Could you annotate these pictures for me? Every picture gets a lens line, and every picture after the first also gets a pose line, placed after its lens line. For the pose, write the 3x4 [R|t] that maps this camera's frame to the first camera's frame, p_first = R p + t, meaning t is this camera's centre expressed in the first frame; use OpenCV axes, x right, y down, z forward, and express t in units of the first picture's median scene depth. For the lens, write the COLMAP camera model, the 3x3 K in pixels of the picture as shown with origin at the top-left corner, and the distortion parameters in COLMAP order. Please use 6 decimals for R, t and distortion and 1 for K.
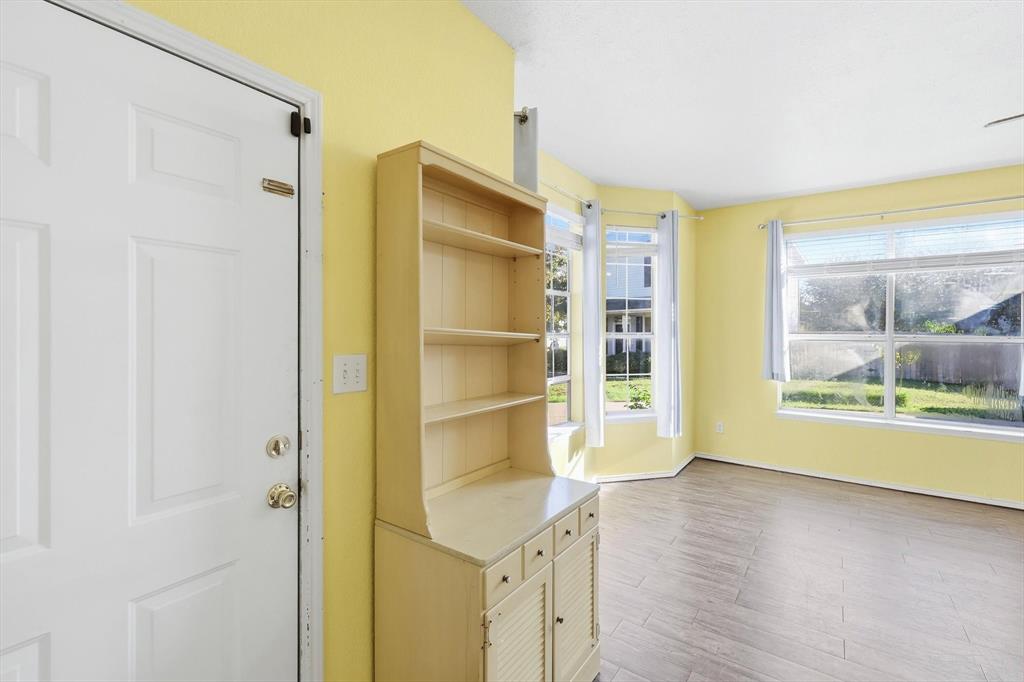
lens RADIAL K [[450.1, 0, 505.2], [0, 450.1, 335.0], [0, 0, 1]] dist [0.007704, -0.000394]
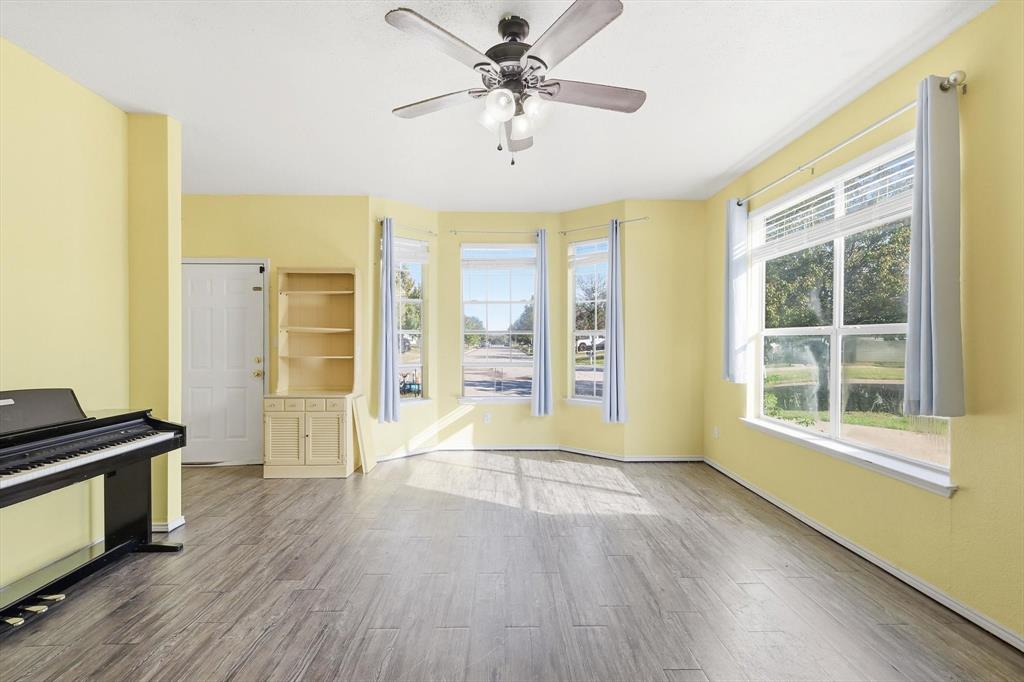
lens RADIAL K [[450.1, 0, 513.0], [0, 450.1, 342.1], [0, 0, 1]] dist [0.007704, -0.000394]
pose [[0.604509, 0.002612, -0.796594, 1.079069], [-0.004220, 0.999991, 0.000076, 0.028530], [0.796587, 0.003316, 0.604515, 0.130870]]
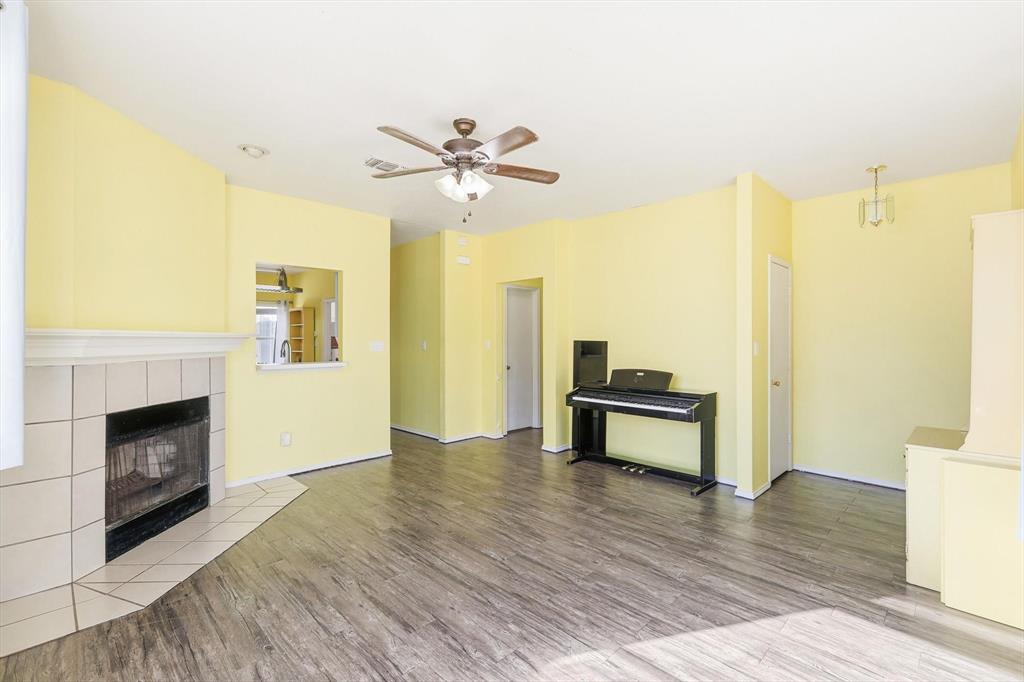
lens RADIAL K [[450.1, 0, 511.2], [0, 450.1, 341.8], [0, 0, 1]] dist [0.007704, -0.000394]
pose [[-0.986091, -0.003658, 0.166166, 0.499432], [-0.001499, 0.999913, 0.013118, 0.005355], [-0.166199, 0.012686, -0.986011, 1.087349]]
